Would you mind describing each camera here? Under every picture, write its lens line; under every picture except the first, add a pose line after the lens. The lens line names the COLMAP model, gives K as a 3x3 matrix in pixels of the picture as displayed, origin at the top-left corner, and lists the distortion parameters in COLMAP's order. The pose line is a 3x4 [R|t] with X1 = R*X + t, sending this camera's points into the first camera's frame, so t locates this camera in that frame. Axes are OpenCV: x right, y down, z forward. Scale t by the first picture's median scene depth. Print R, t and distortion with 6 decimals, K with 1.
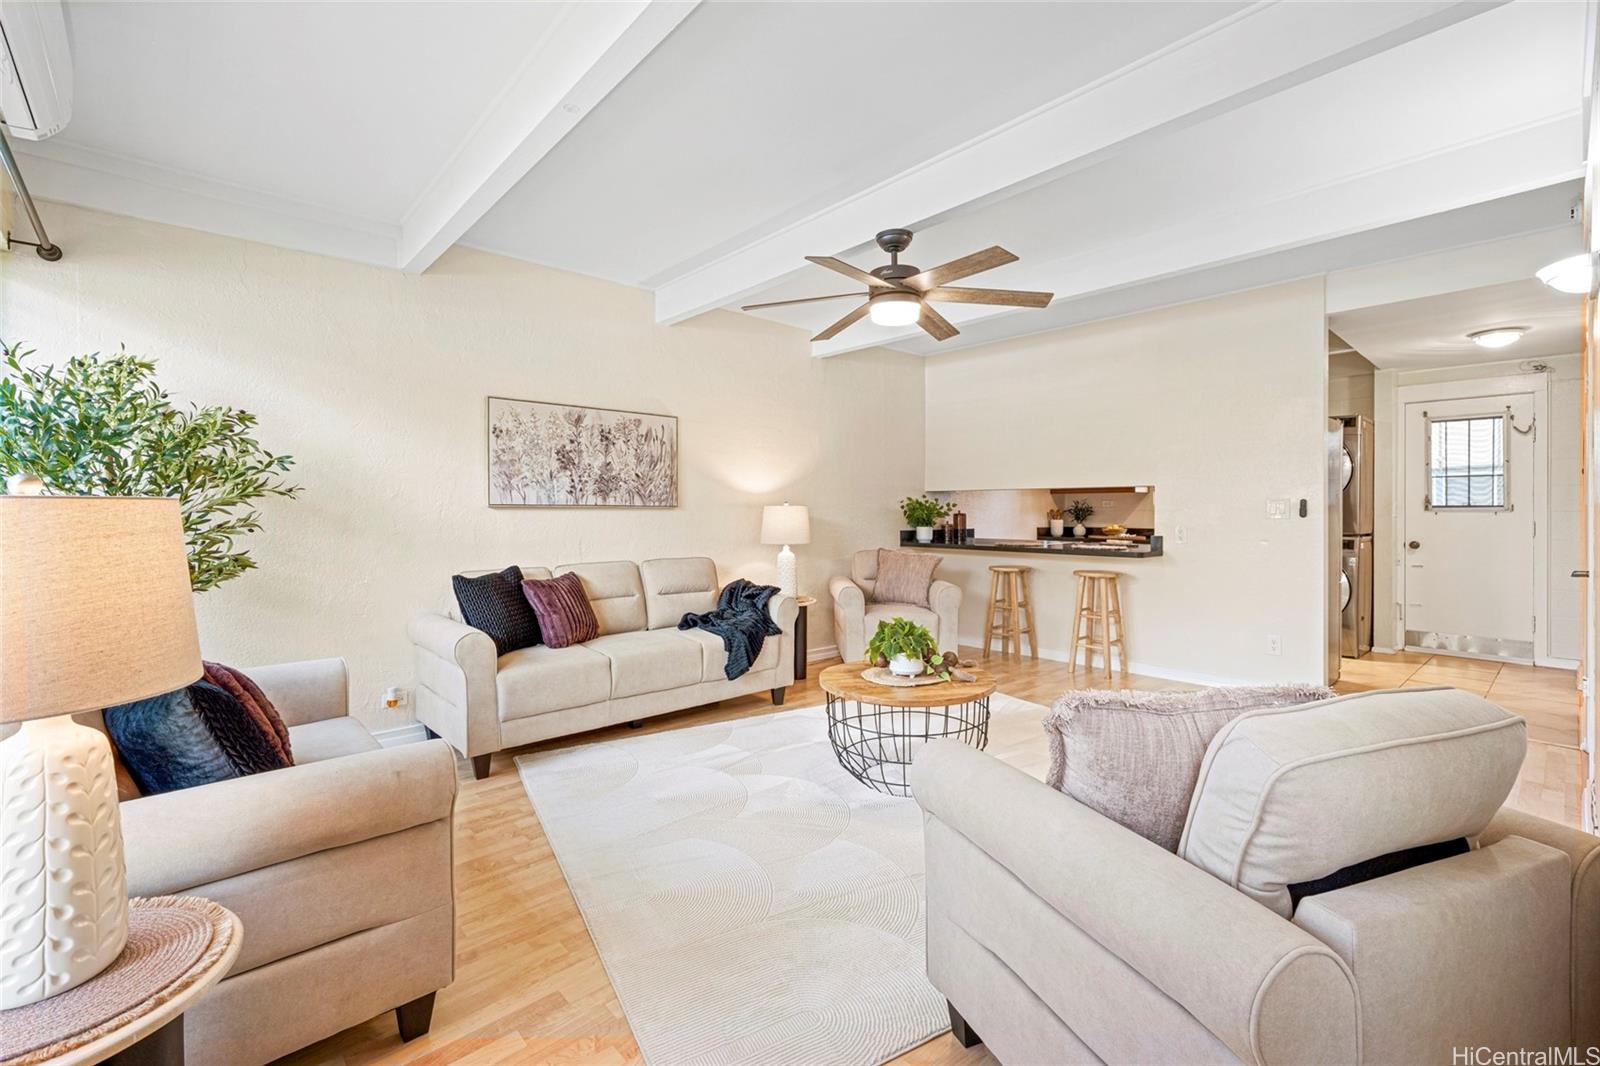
lens RADIAL K [[693.7, 0, 799.8], [0, 693.7, 507.6], [0, 0, 1]] dist [-0.000131, -0.000008]
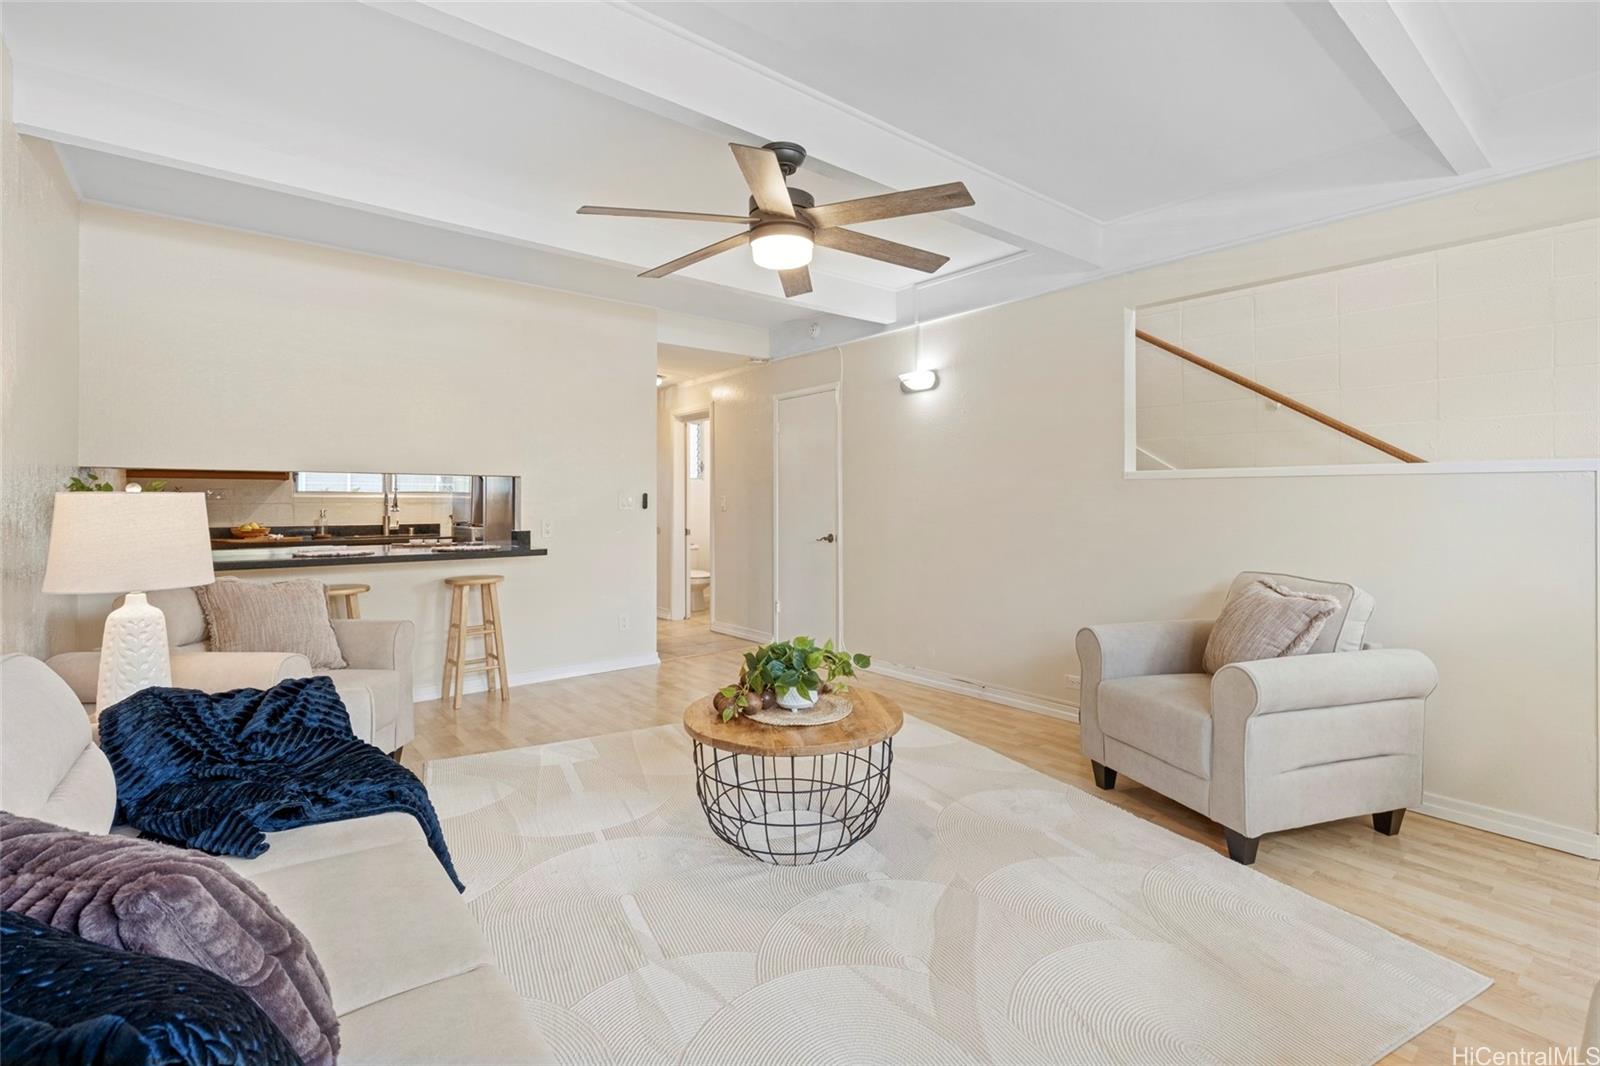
lens RADIAL K [[710.8, 0, 800.8], [0, 710.8, 517.0], [0, 0, 1]] dist [-0.001259, -0.000248]
pose [[0.067212, -0.023055, 0.997472, -0.437227], [0.000302, 0.999733, 0.023087, 0.000153], [-0.997739, -0.001251, 0.067201, 0.625836]]
